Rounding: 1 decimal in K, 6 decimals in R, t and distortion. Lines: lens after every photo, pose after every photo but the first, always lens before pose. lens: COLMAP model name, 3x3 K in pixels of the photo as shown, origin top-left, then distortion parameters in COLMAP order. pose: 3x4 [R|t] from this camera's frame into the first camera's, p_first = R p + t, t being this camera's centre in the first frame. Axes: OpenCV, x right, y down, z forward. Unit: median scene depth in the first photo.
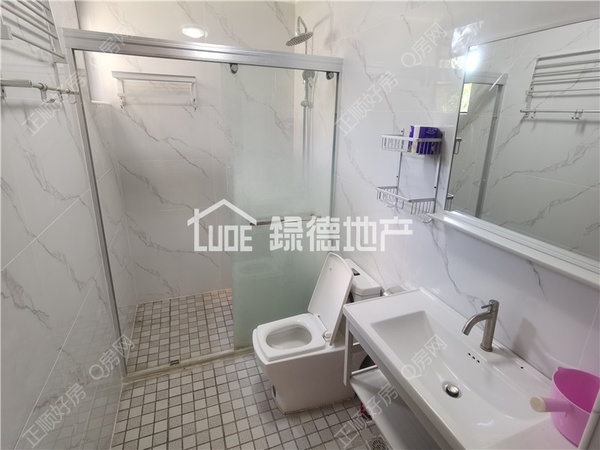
lens RADIAL K [[308.9, 0, 299.0], [0, 308.9, 221.7], [0, 0, 1]] dist [-0.012819, 0.011392]
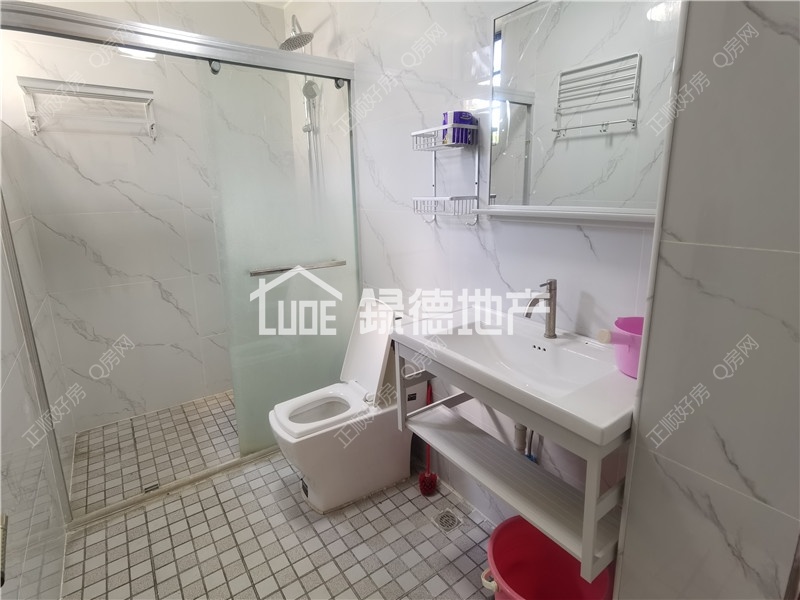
lens RADIAL K [[411.9, 0, 395.5], [0, 411.9, 306.2], [0, 0, 1]] dist [-0.012819, 0.011392]
pose [[0.970003, -0.089148, 0.226157, -0.053302], [0.103629, 0.993205, -0.052966, 0.180574], [-0.219899, 0.074814, 0.972650, -0.044937]]
